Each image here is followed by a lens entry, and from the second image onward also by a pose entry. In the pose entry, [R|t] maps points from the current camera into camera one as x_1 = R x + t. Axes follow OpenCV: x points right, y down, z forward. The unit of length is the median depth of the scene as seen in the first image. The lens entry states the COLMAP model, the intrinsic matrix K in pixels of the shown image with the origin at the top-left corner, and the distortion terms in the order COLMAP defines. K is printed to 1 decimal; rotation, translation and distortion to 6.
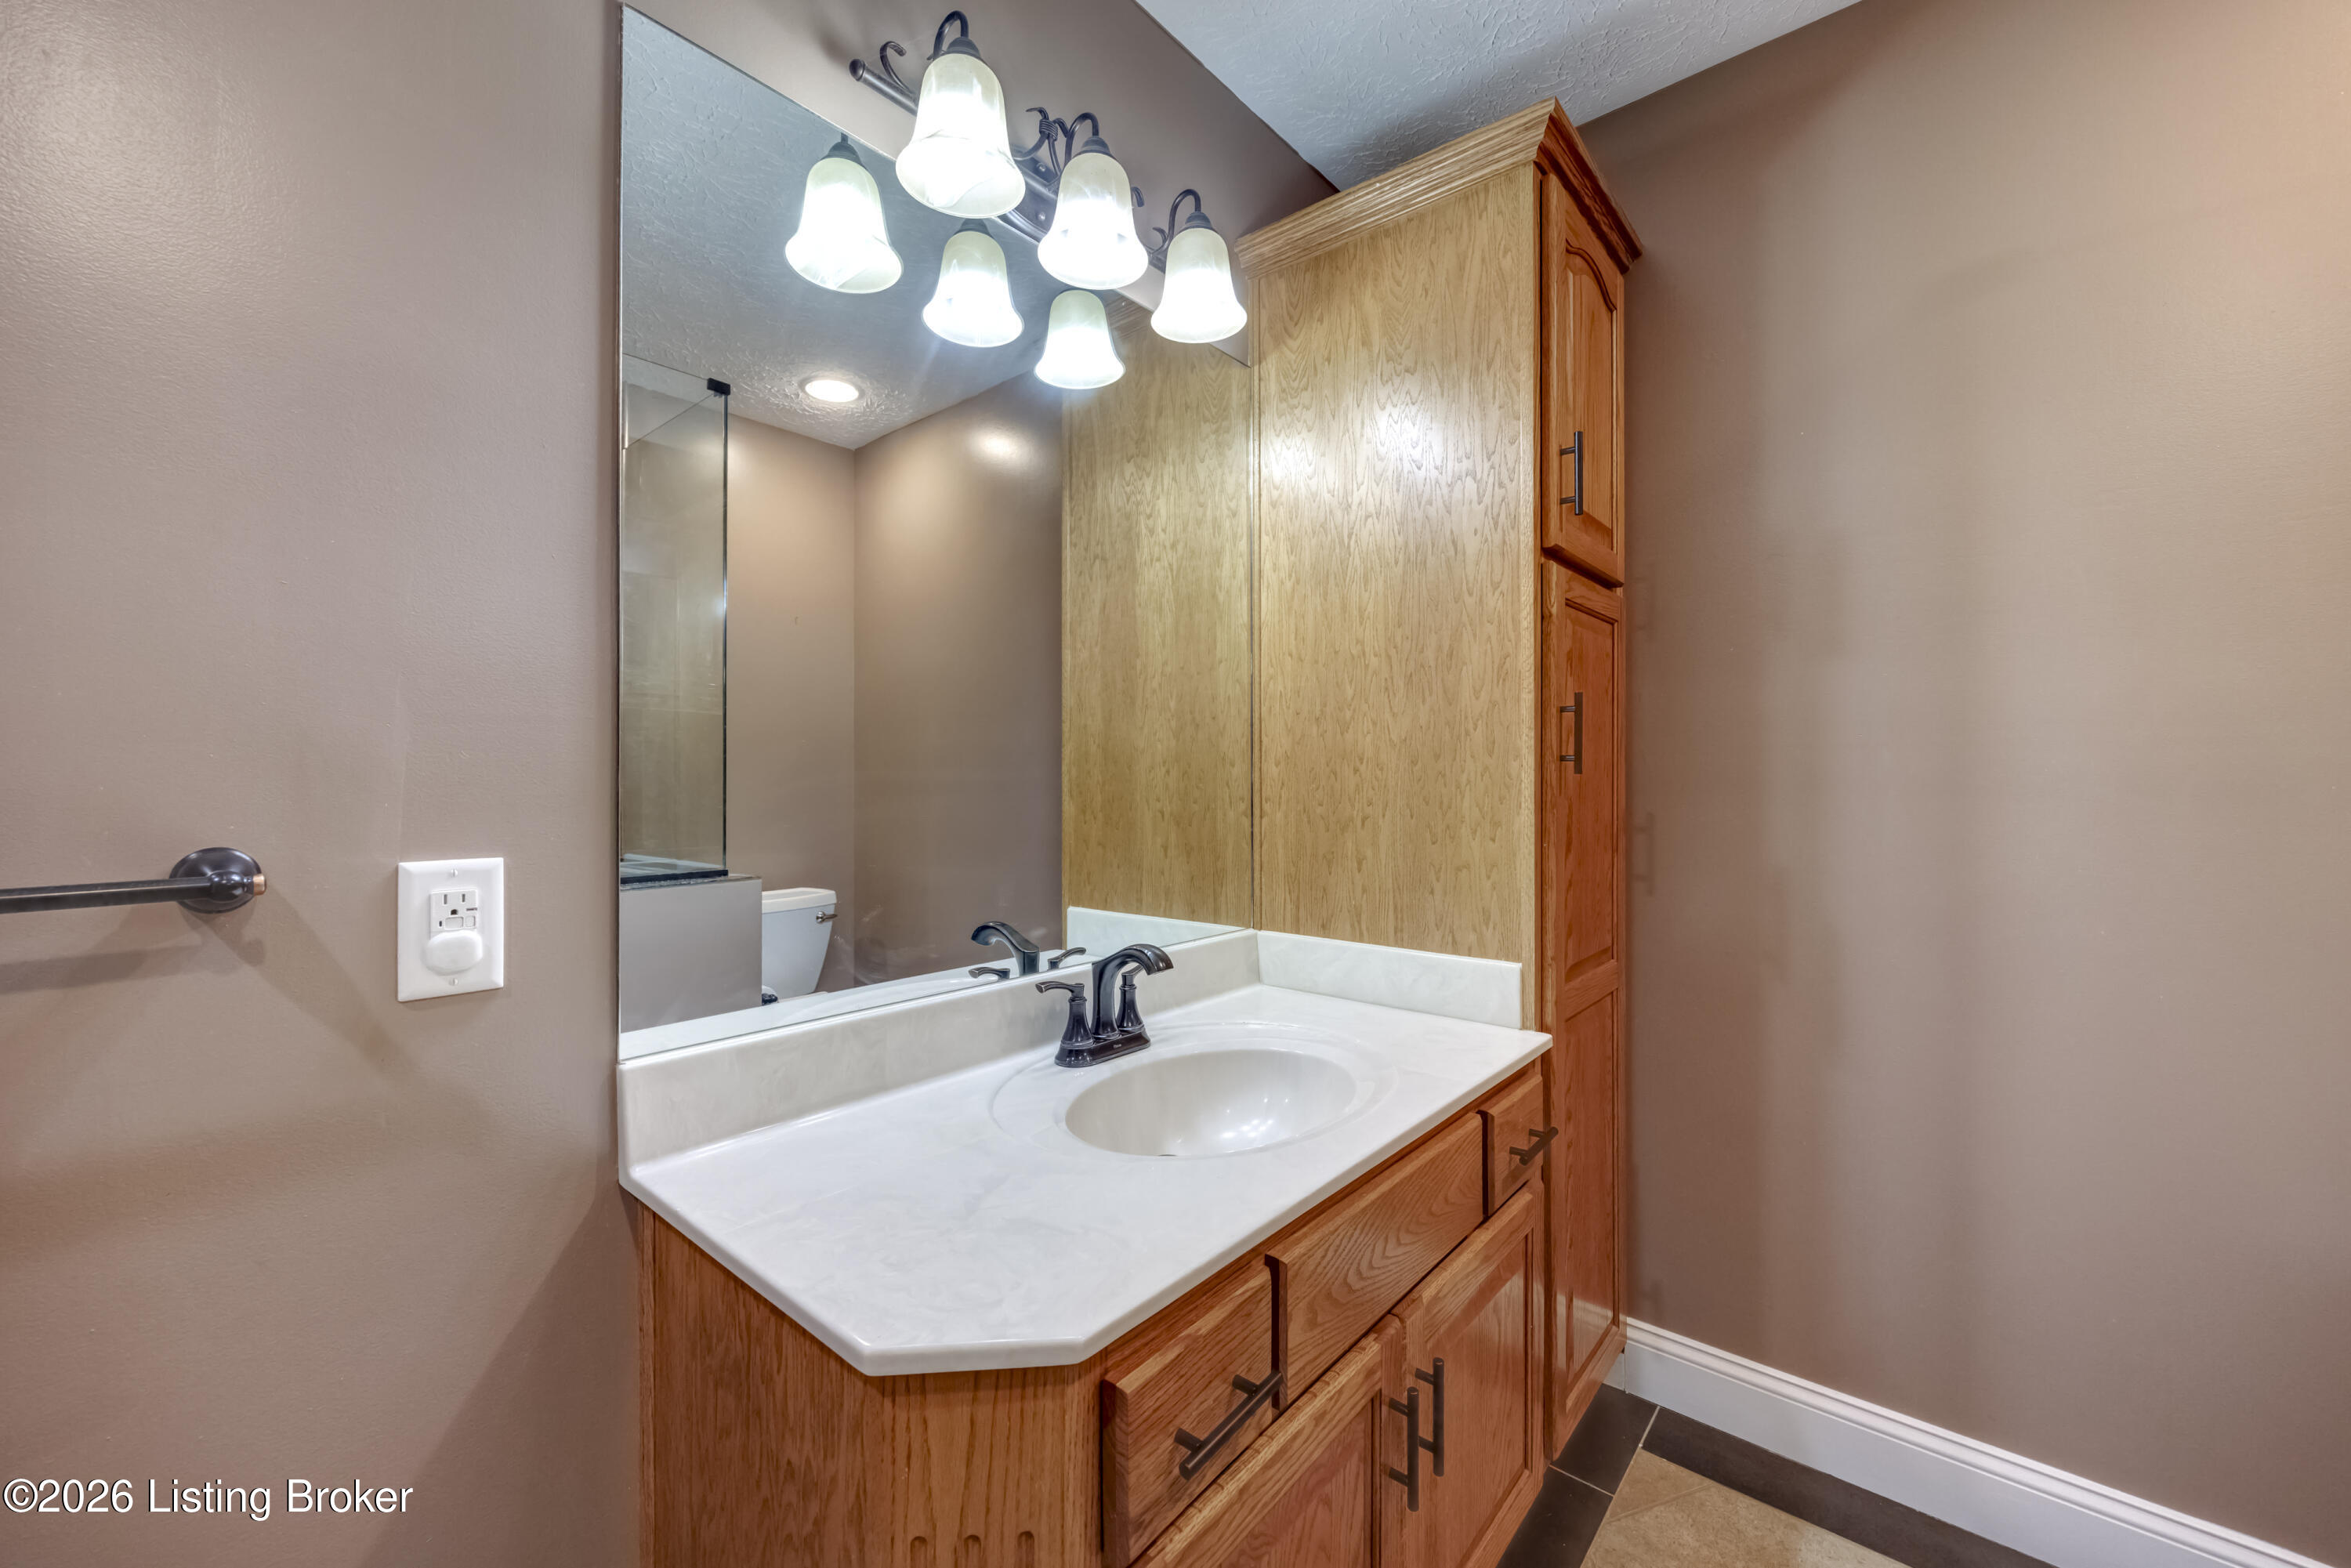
lens RADIAL K [[898.6, 0, 1177.9], [0, 898.6, 788.7], [0, 0, 1]] dist [-0.000403, -0.000075]
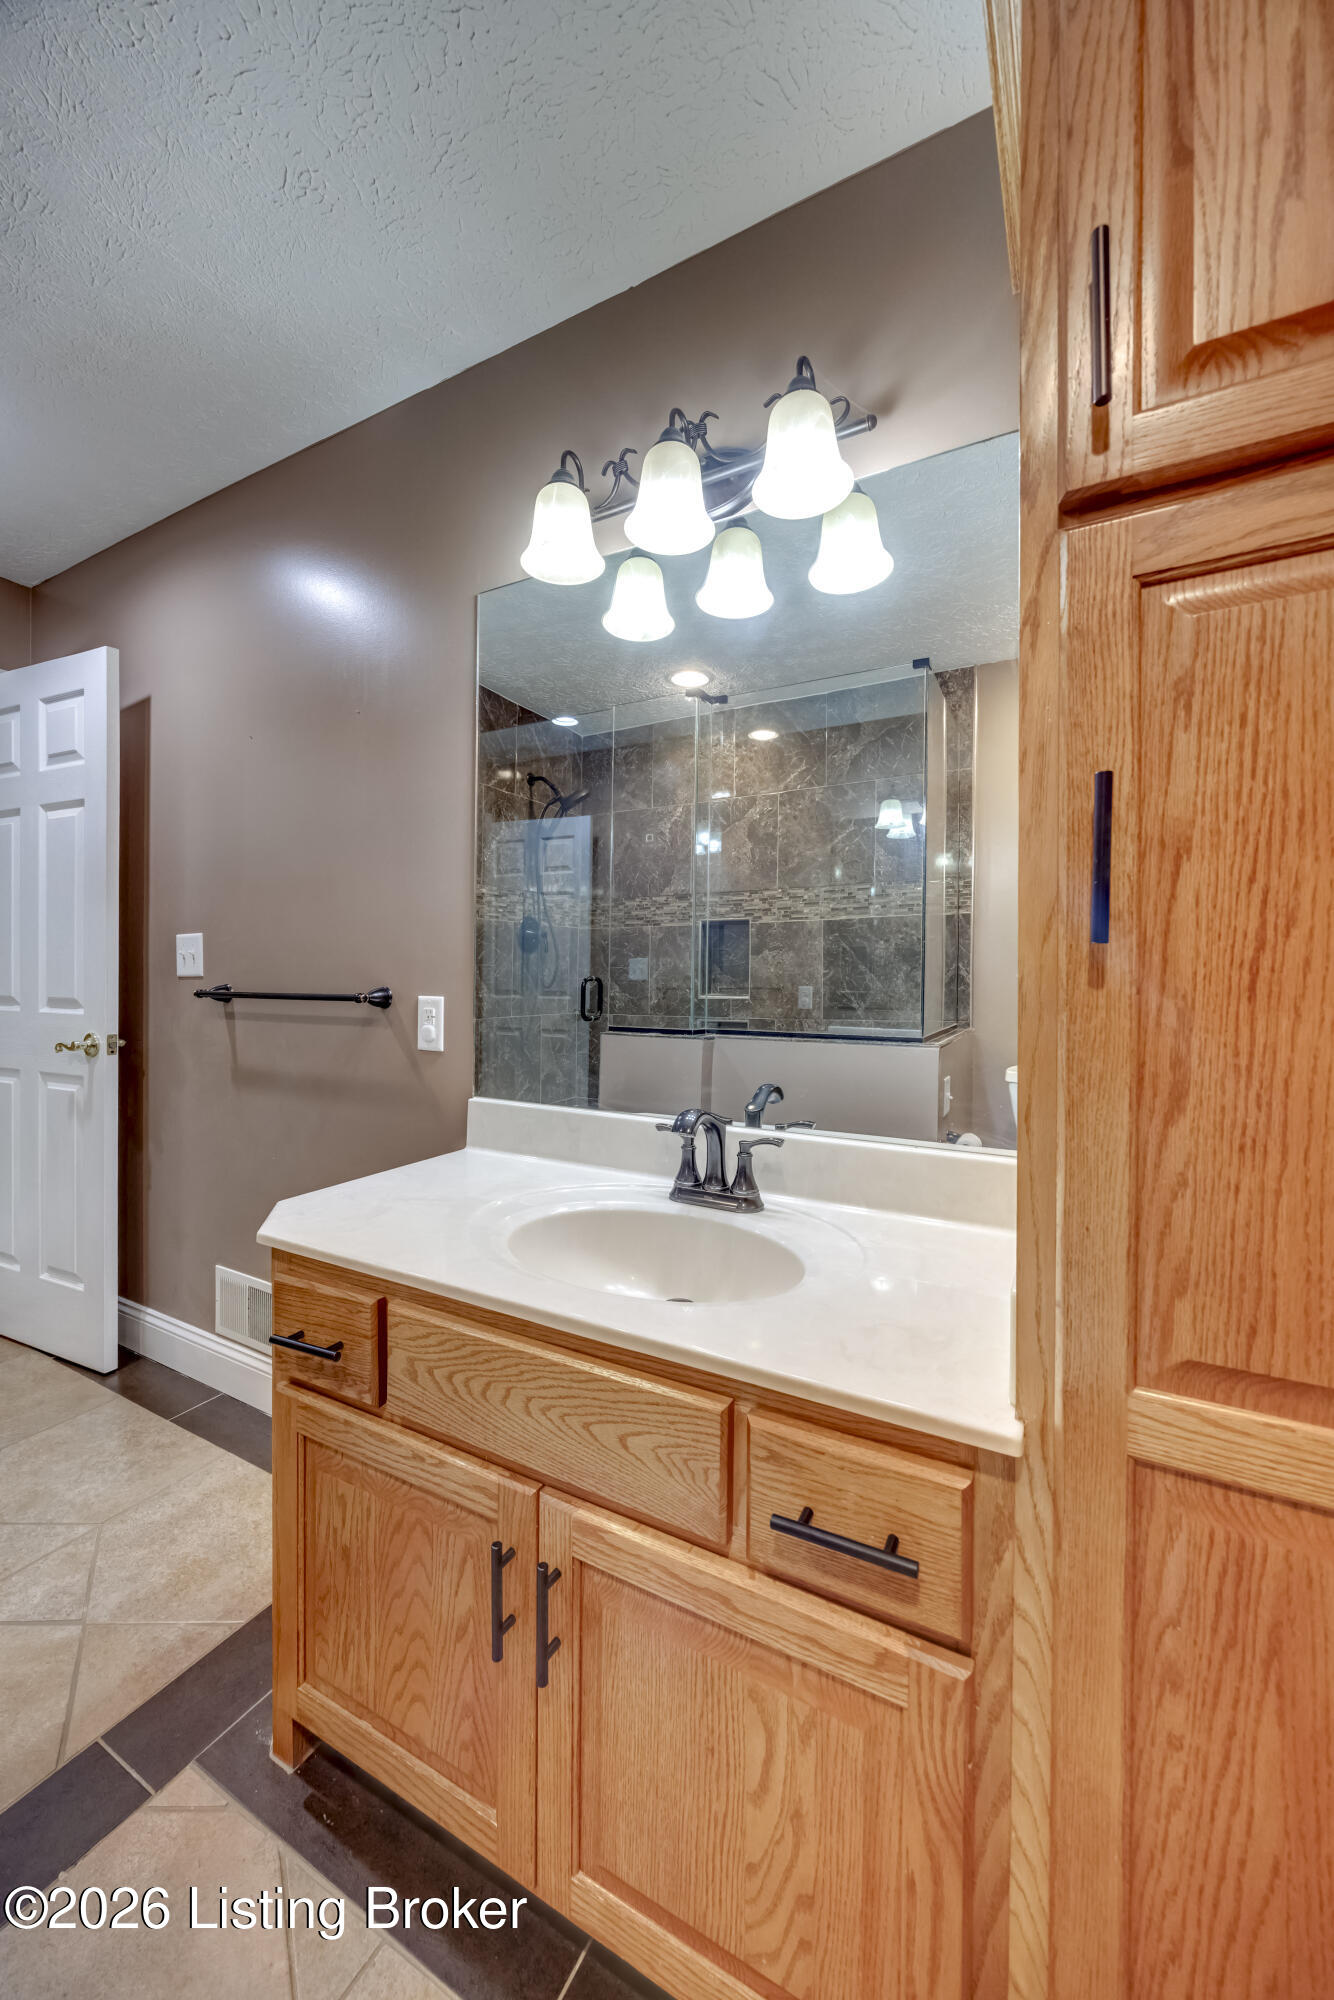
lens RADIAL K [[765.0, 0, 667.6], [0, 765.0, 967.0], [0, 0, 1]] dist [0.000088, 0.000024]
pose [[0.203224, 0.005620, -0.979116, 1.382601], [-0.012798, 0.999913, 0.003083, -0.016857], [0.979049, 0.011904, 0.203279, 1.182467]]
